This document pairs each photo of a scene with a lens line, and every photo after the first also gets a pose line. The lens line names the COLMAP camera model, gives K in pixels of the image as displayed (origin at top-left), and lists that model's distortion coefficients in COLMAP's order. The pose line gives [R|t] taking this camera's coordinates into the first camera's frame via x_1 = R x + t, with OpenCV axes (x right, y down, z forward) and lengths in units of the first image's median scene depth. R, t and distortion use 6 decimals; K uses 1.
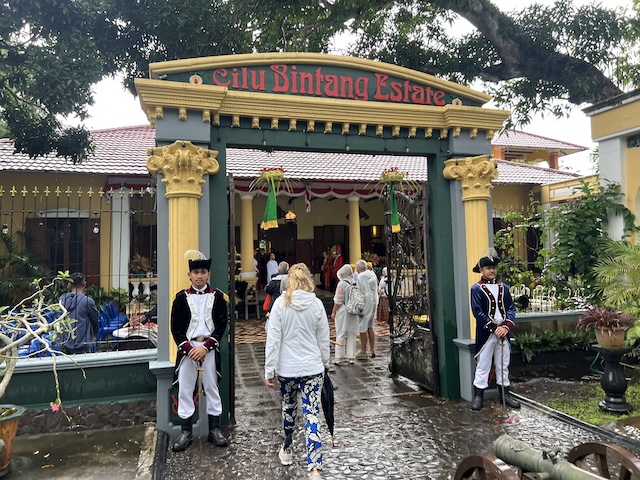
lens RADIAL K [[495.7, 0, 313.2], [0, 495.7, 223.5], [0, 0, 1]] dist [0.039792, 0.000497]
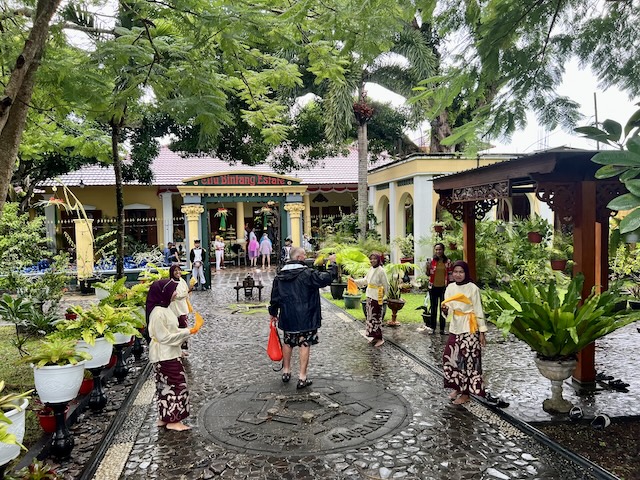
lens RADIAL K [[495.7, 0, 320.8], [0, 495.7, 240.7], [0, 0, 1]] dist [0.039792, 0.000497]
pose [[0.998751, 0.002228, -0.049910, 0.807741], [0.003492, 0.993449, 0.114221, -0.316175], [0.049838, -0.114252, 0.992201, -2.414412]]
